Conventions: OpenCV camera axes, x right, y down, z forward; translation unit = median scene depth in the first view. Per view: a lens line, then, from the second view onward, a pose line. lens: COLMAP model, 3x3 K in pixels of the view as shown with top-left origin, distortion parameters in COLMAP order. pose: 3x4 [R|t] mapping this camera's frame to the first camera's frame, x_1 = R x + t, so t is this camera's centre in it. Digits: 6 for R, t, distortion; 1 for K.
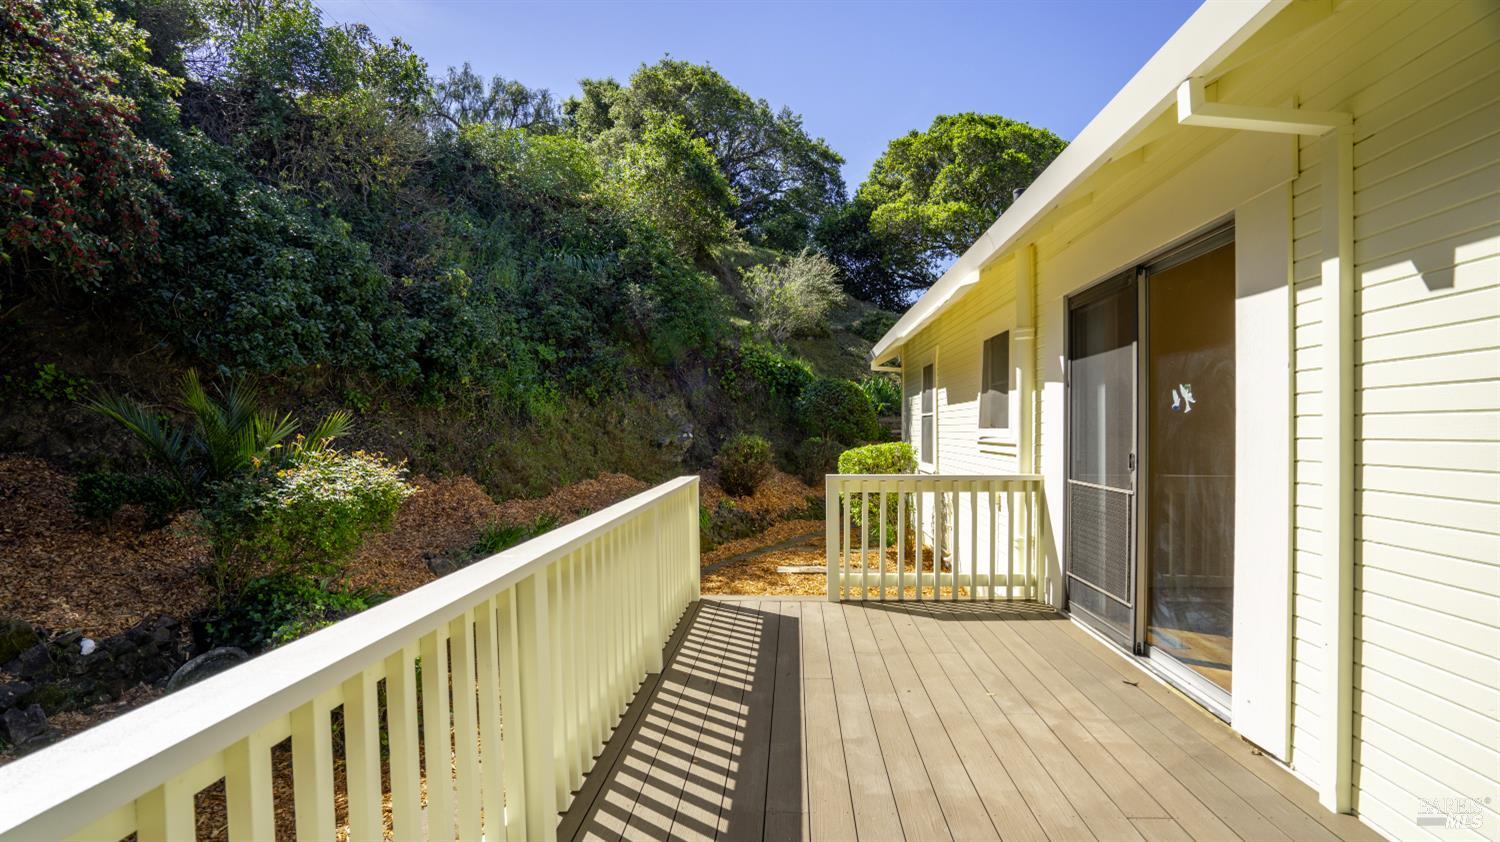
lens RADIAL K [[700.6, 0, 749.3], [0, 700.6, 415.2], [0, 0, 1]] dist [-0.004501, 0.000177]
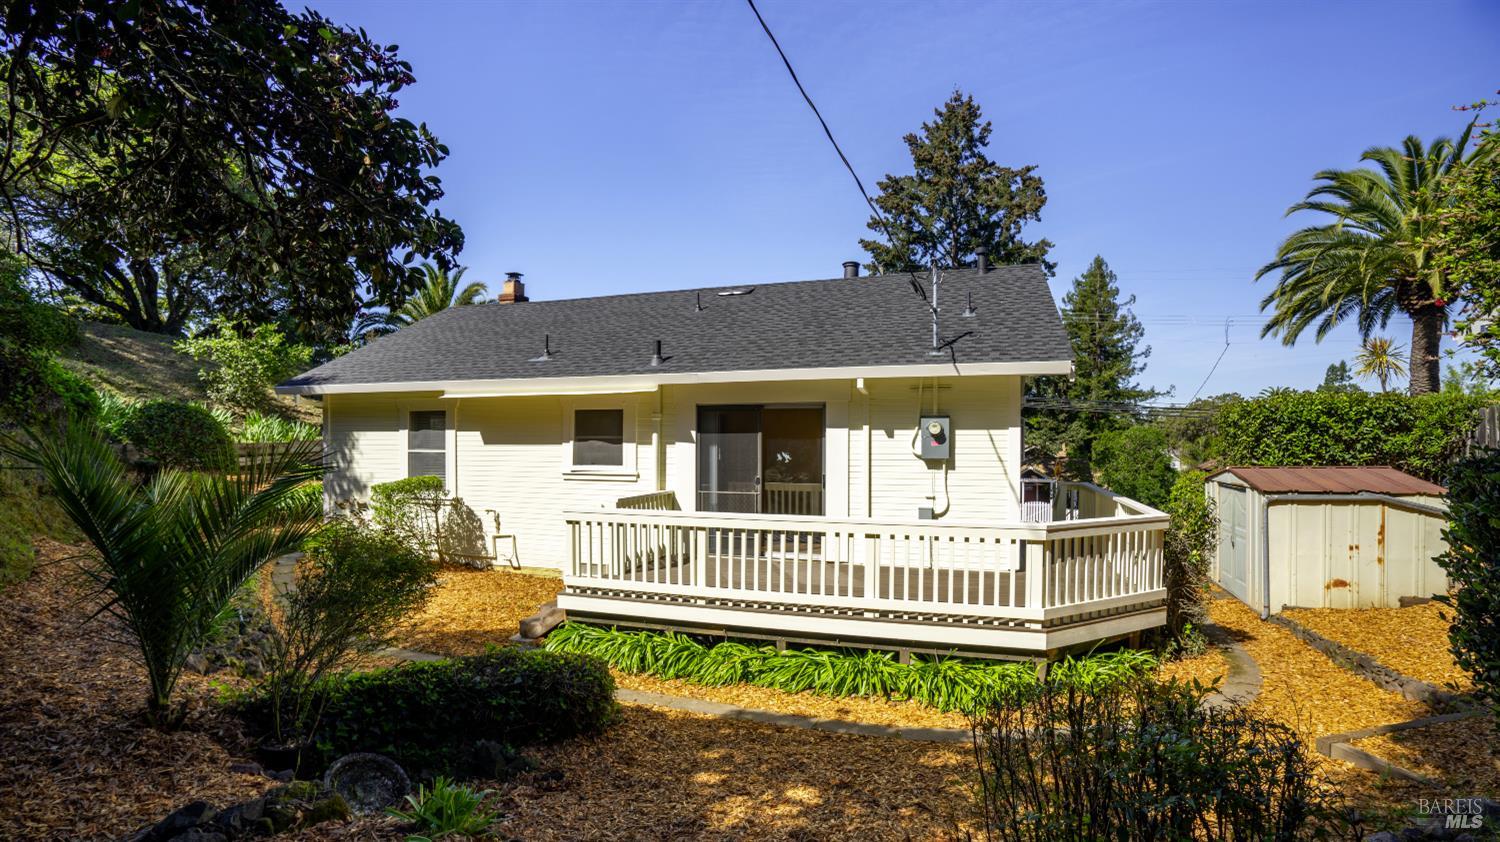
lens RADIAL K [[700.6, 0, 749.3], [0, 700.6, 415.2], [0, 0, 1]] dist [-0.004501, 0.000177]
pose [[0.240066, 0.038208, 0.970004, -0.596914], [-0.018675, 0.999222, -0.034737, -0.025375], [-0.970577, -0.009776, 0.240593, 0.135348]]
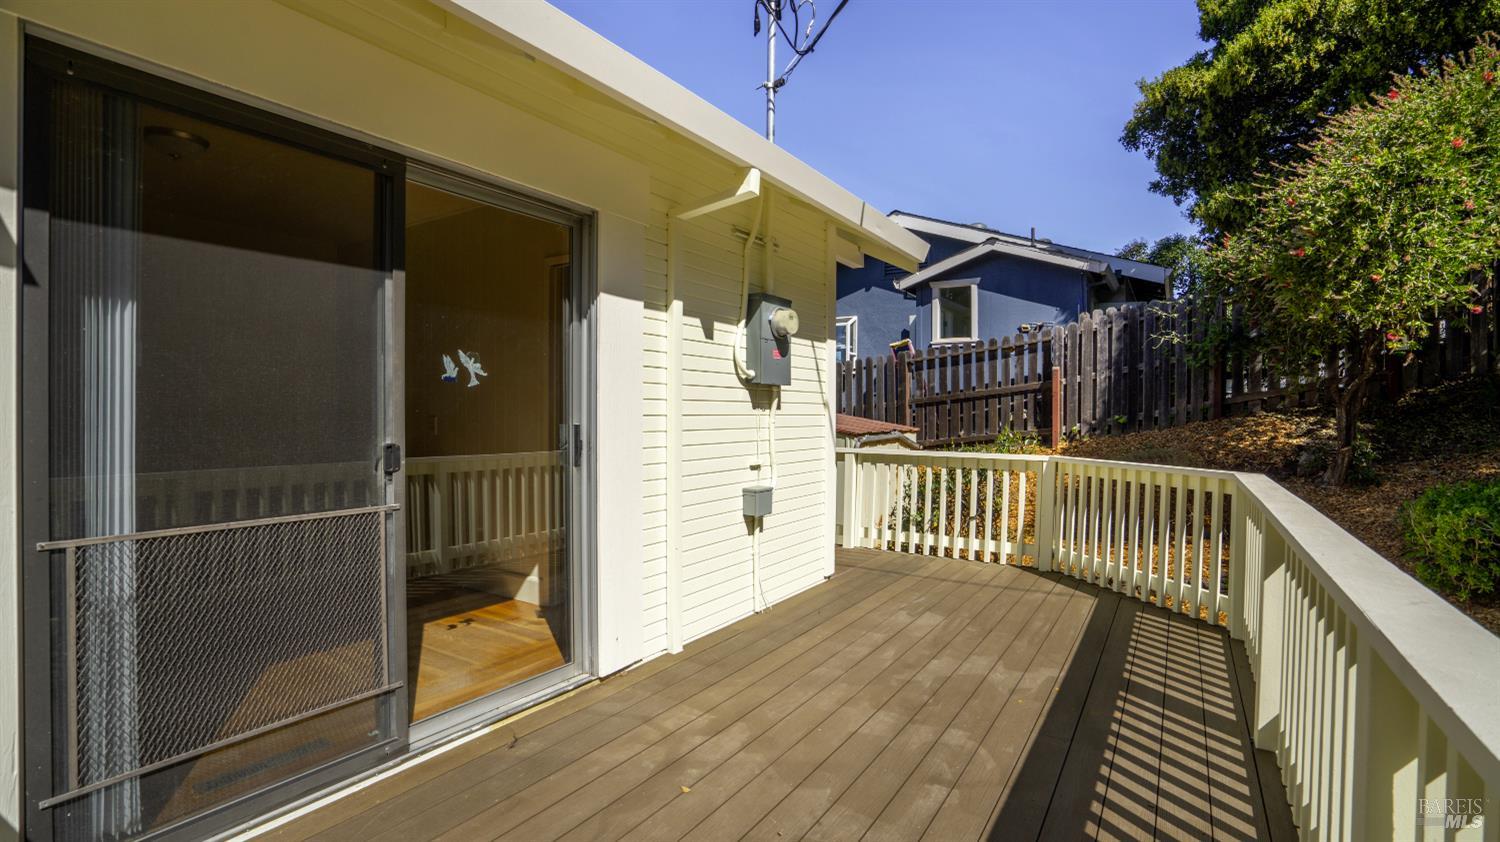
lens RADIAL K [[682.4, 0, 755.3], [0, 682.4, 412.9], [0, 0, 1]] dist [-0.018773, 0.000472]
pose [[-0.874142, -0.004286, 0.485652, -0.011749], [-0.013220, 0.999801, -0.014972, 0.009608], [-0.485491, -0.019509, -0.874024, 0.435489]]
